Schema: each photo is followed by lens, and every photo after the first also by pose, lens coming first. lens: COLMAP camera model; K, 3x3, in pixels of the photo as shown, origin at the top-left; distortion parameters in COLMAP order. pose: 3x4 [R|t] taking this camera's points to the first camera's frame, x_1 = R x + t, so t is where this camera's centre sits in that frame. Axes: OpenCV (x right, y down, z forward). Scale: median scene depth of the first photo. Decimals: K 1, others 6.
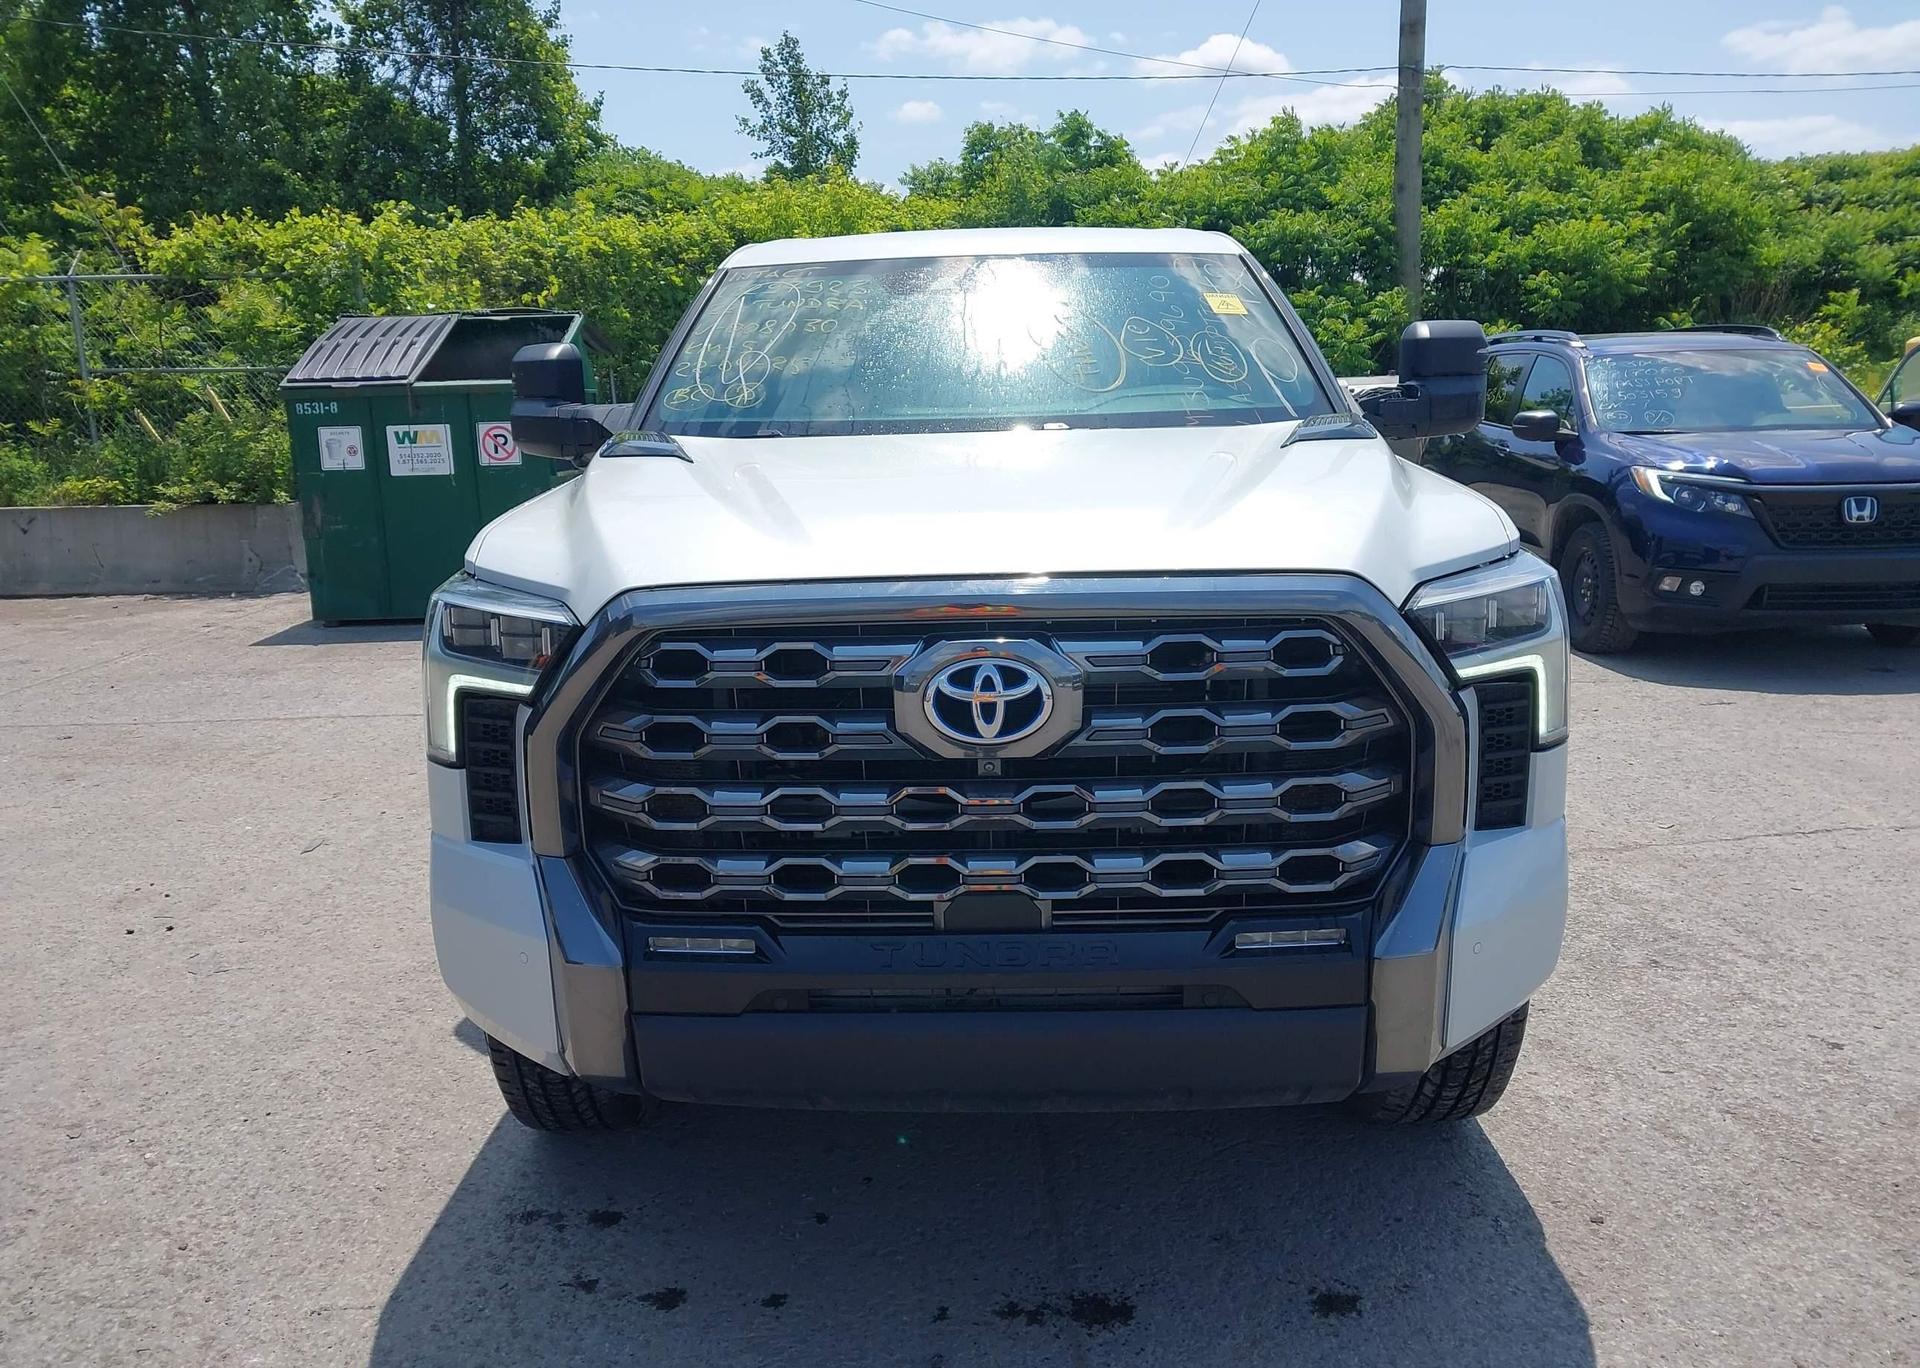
lens RADIAL K [[1504.0, 0, 951.0], [0, 1504.0, 699.2], [0, 0, 1]] dist [0.037087, -0.045433]
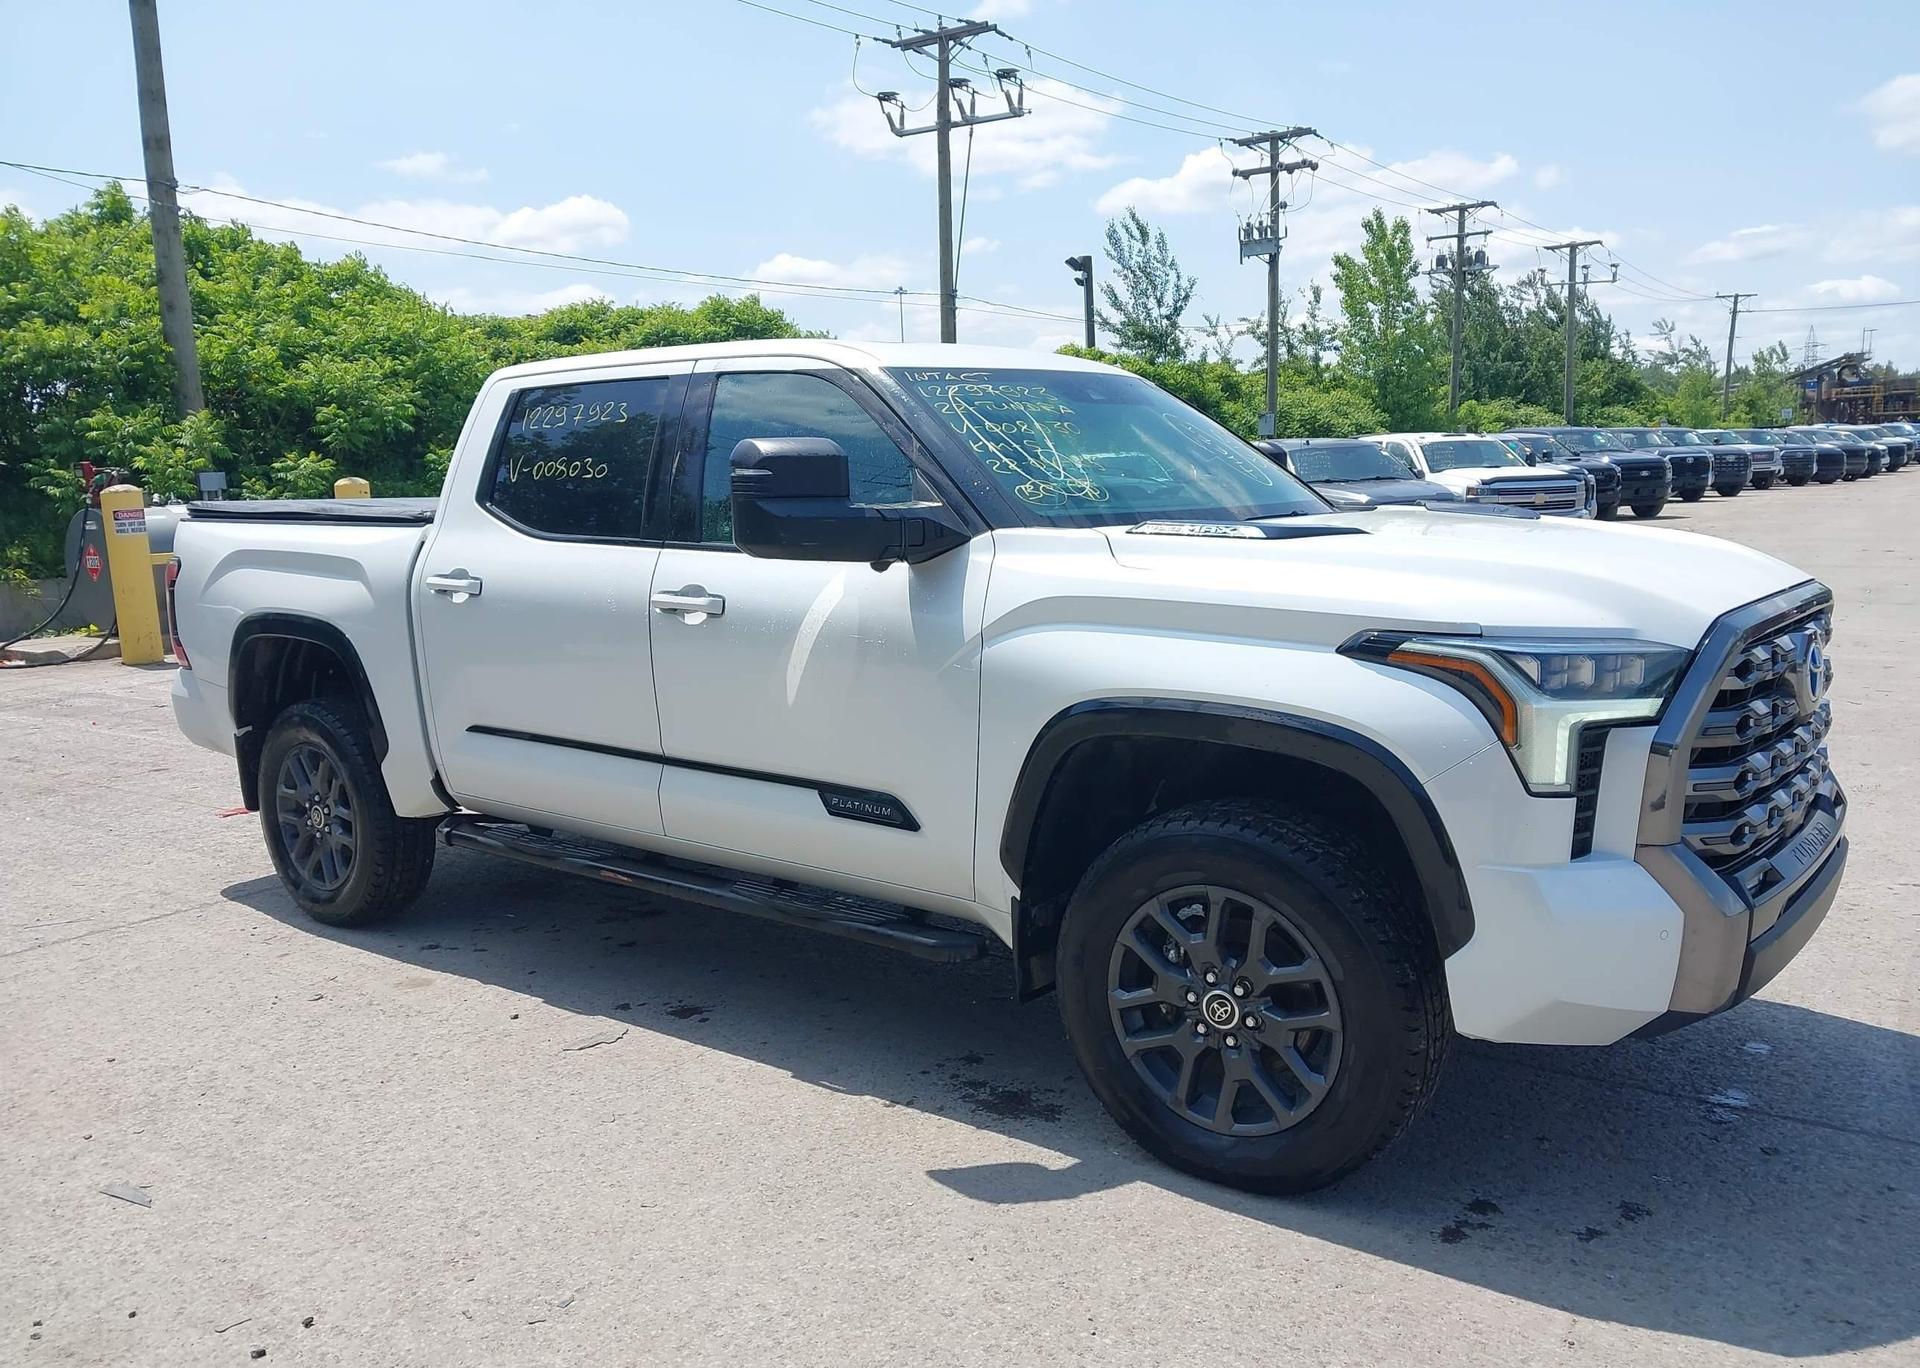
lens RADIAL K [[1504.0, 0, 939.5], [0, 1504.0, 696.7], [0, 0, 1]] dist [0.037087, -0.045433]
pose [[0.601607, -0.104267, 0.791958, -1.429723], [0.173791, 0.984780, -0.002366, -0.102535], [-0.779658, 0.139059, 0.610571, 0.630120]]
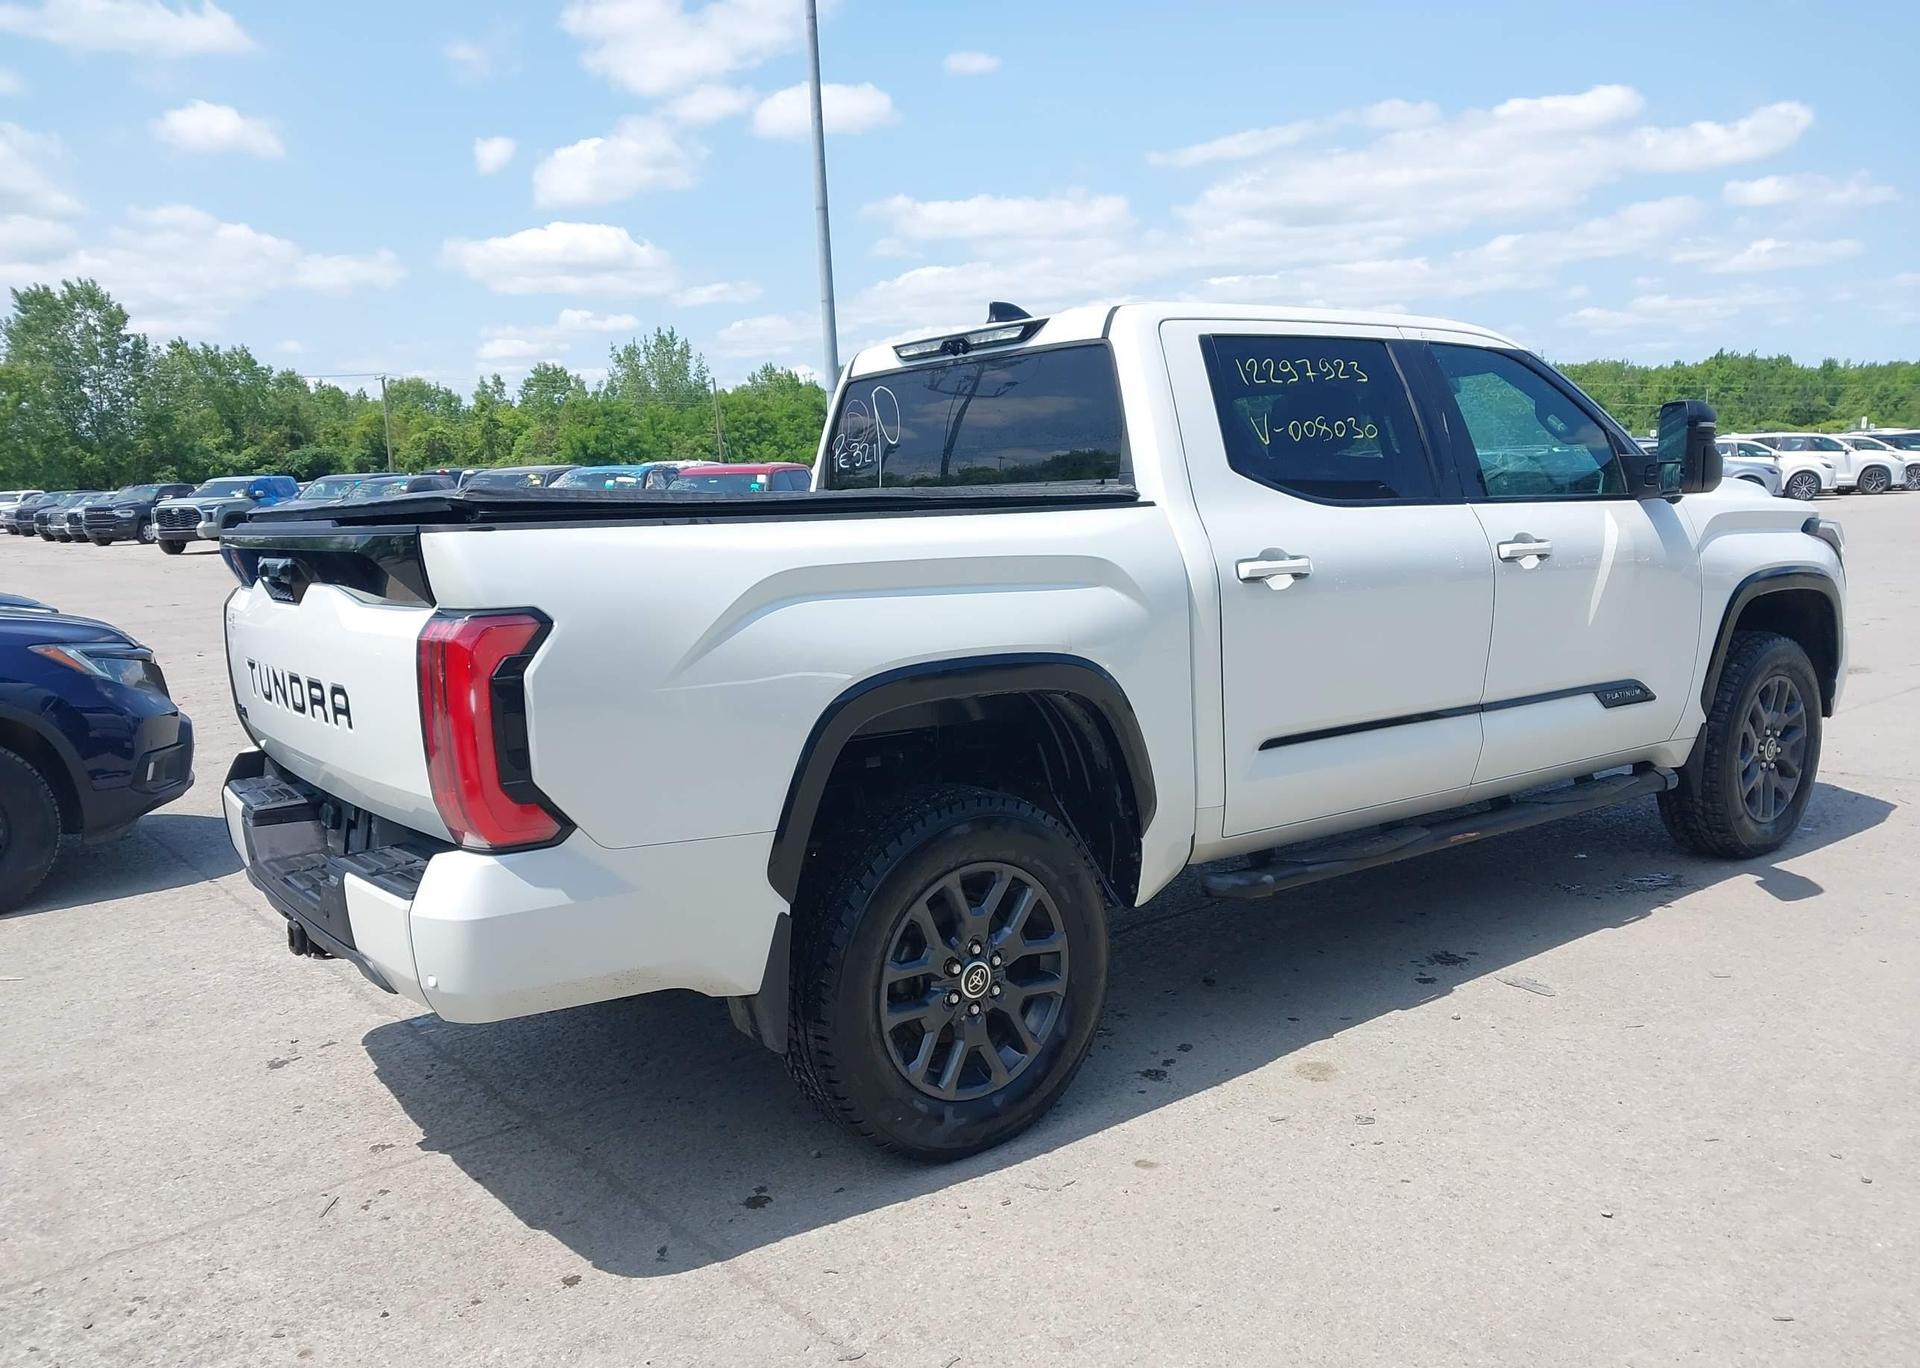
lens RADIAL K [[1504.0, 0, 942.3], [0, 1504.0, 689.4], [0, 0, 1]] dist [0.037087, -0.045433]
pose [[-0.610985, -0.058830, 0.789453, -1.296143], [0.217330, 0.946455, 0.238729, -0.653874], [-0.761226, 0.317432, -0.565484, 3.311467]]
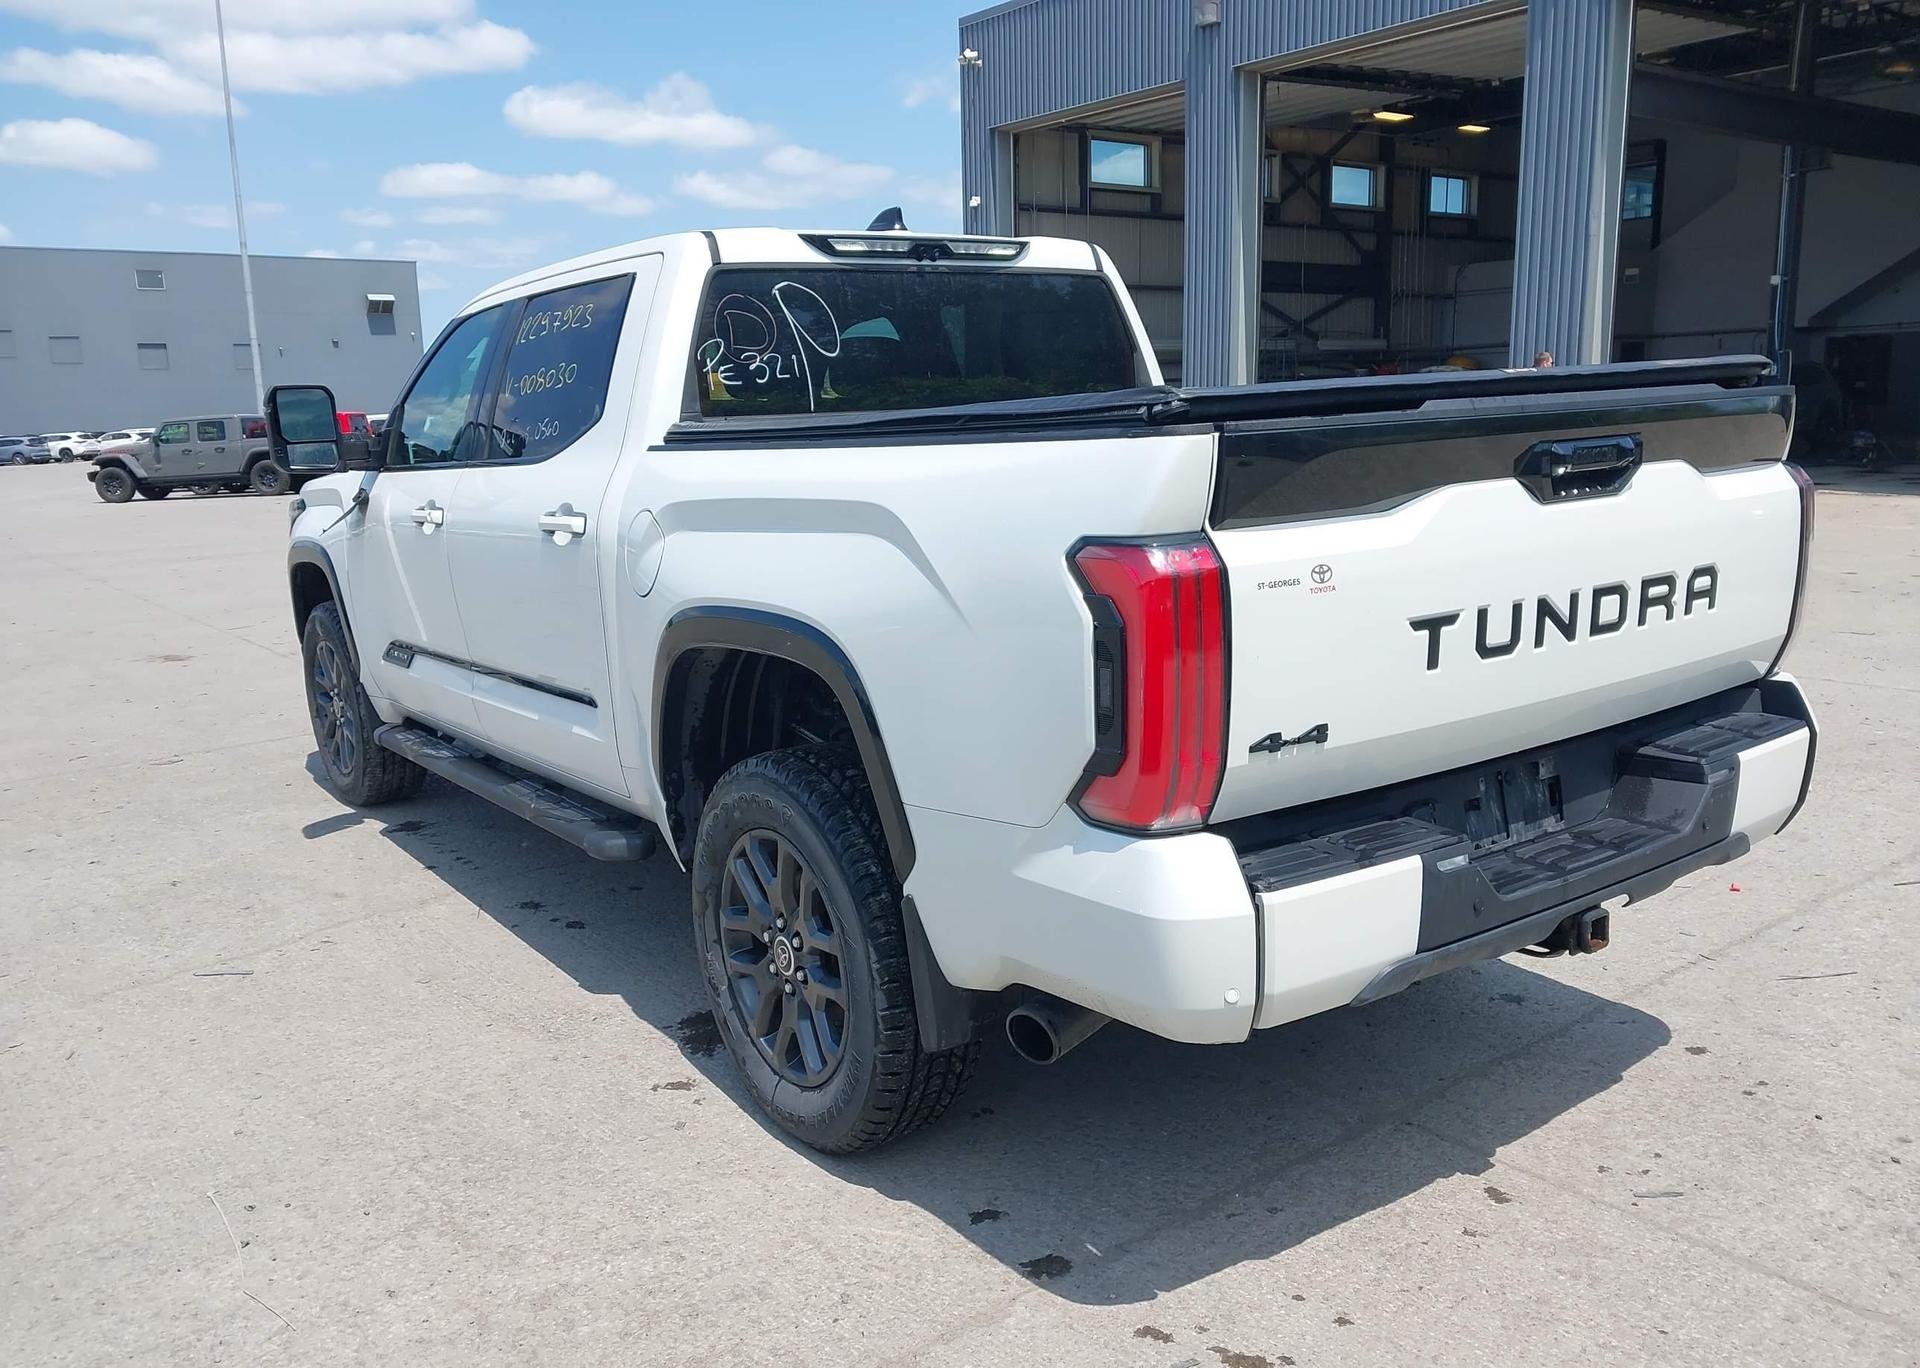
lens RADIAL K [[1504.0, 0, 950.1], [0, 1504.0, 694.9], [0, 0, 1]] dist [0.037087, -0.045433]
pose [[-0.797376, 0.168569, -0.579461, 1.003533], [-0.064915, 0.930666, 0.360065, -0.745903], [0.599981, 0.324723, -0.731148, 3.499412]]
